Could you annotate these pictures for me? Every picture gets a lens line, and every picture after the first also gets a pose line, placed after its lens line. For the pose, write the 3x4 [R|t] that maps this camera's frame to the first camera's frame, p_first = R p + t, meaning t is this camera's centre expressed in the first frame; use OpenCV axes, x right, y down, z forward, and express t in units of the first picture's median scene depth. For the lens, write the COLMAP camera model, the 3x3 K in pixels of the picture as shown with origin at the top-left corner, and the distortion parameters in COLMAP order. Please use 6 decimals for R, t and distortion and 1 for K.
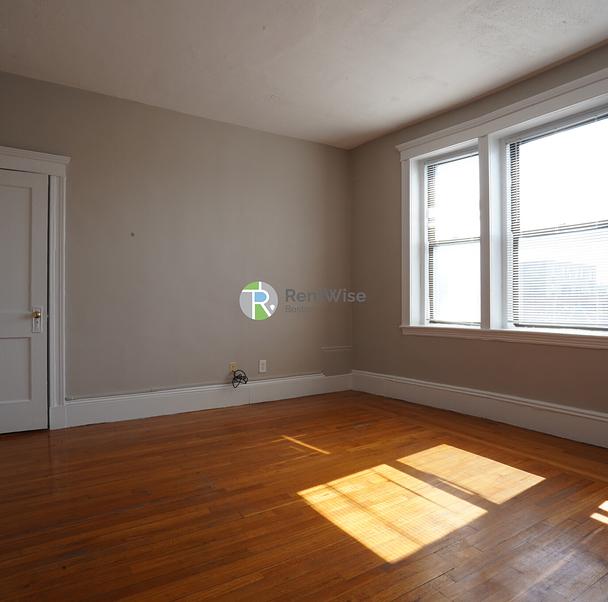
lens RADIAL K [[445.2, 0, 304.0], [0, 445.2, 301.0], [0, 0, 1]] dist [-0.002632, -0.000298]
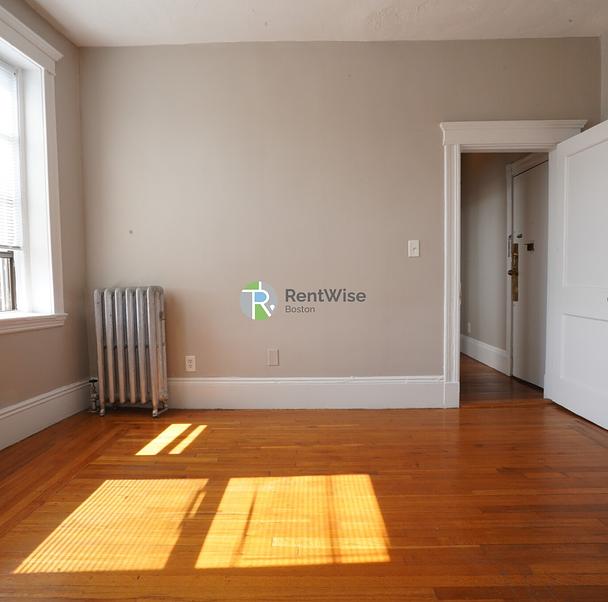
lens RADIAL K [[445.2, 0, 304.0], [0, 445.2, 301.0], [0, 0, 1]] dist [-0.002632, -0.000298]
pose [[-0.831272, -0.022046, 0.555428, -0.264212], [0.005571, 0.998833, 0.047982, 0.012698], [-0.555837, 0.042981, -0.830179, 1.576151]]
